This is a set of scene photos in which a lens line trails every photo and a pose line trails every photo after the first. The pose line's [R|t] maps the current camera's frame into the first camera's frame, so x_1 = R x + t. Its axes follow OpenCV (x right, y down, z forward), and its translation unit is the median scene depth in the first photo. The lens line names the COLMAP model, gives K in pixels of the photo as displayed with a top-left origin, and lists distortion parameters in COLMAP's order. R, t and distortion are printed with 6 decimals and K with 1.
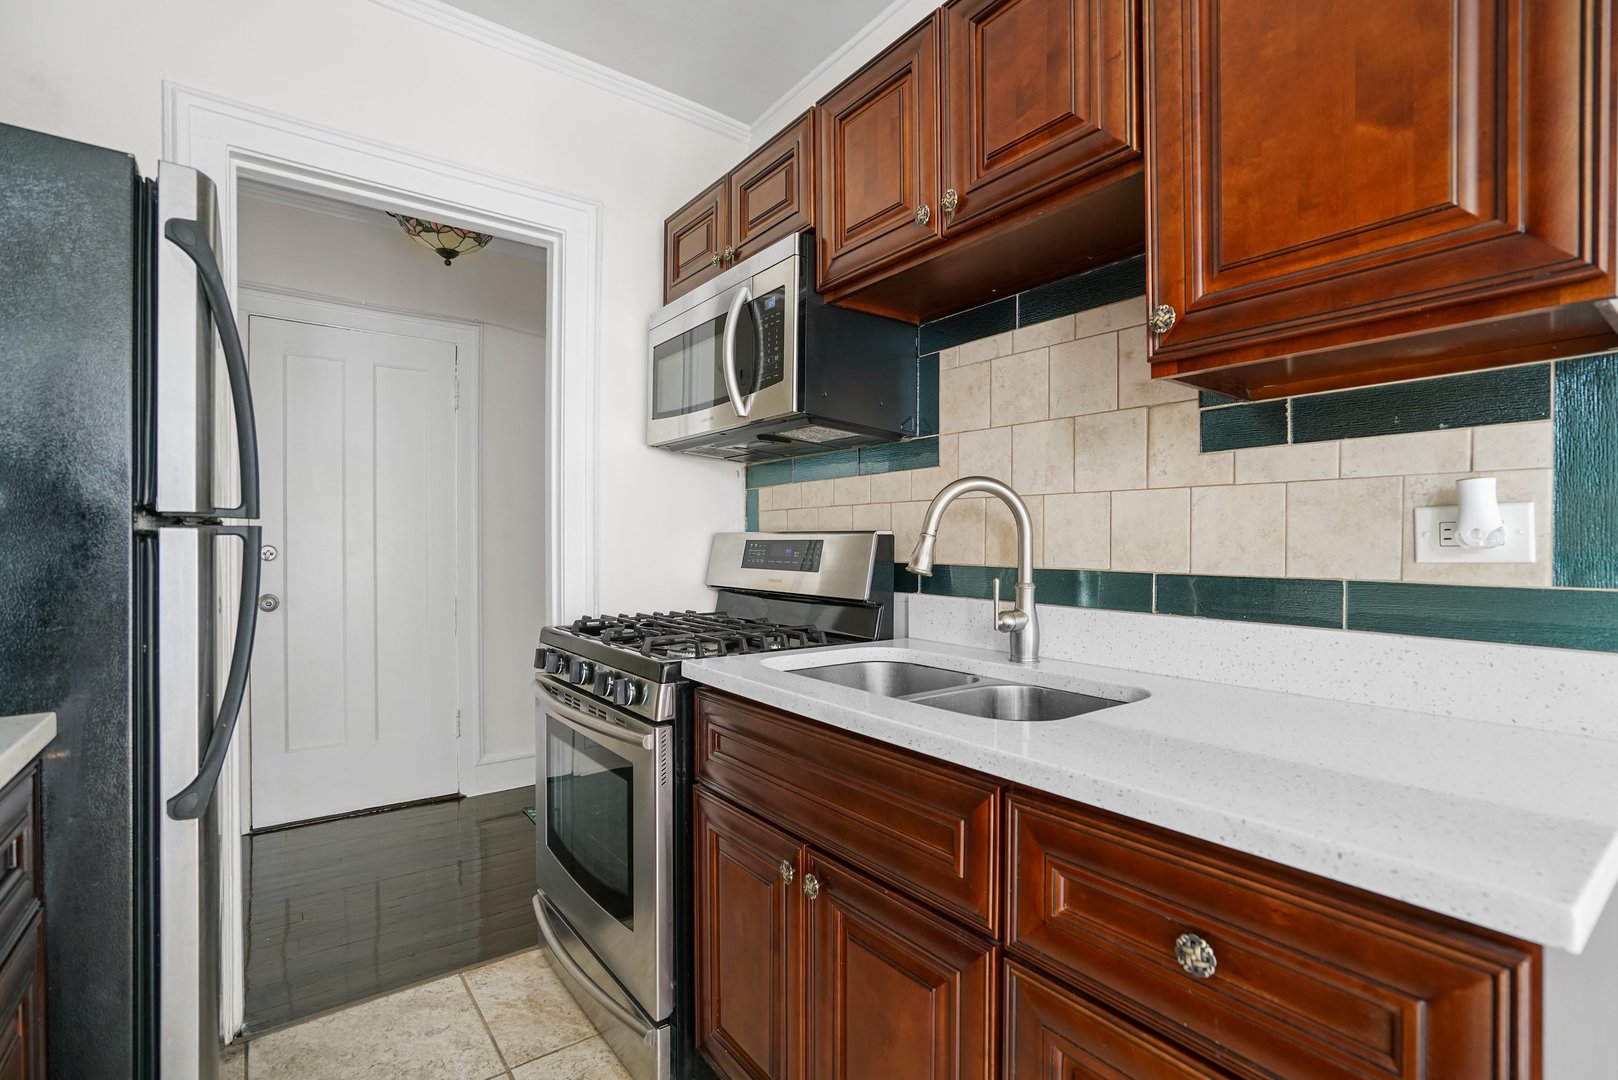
lens RADIAL K [[745.7, 0, 805.2], [0, 745.7, 542.7], [0, 0, 1]] dist [-0.008676, 0.003245]
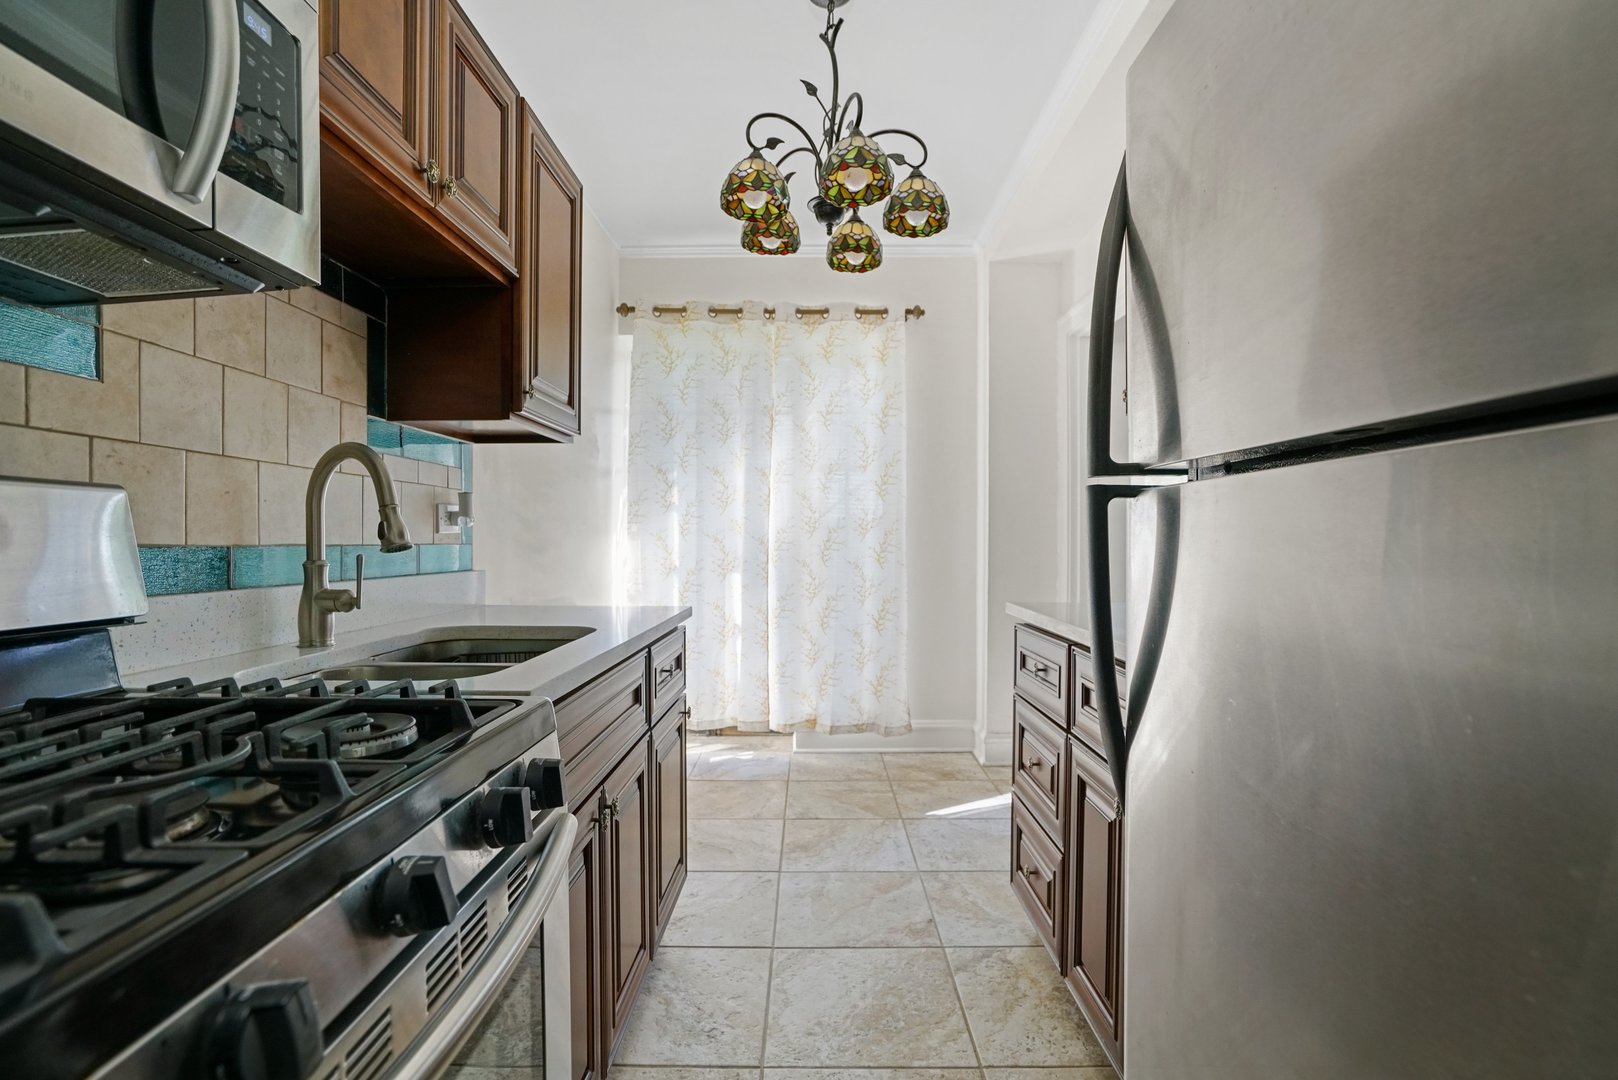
lens RADIAL K [[745.7, 0, 809.3], [0, 745.7, 539.6], [0, 0, 1]] dist [-0.008676, 0.003245]
pose [[-0.794758, -0.006532, 0.606892, -0.590698], [-0.004112, 0.999977, 0.005377, 0.016552], [-0.606913, 0.001778, -0.794766, 1.075382]]
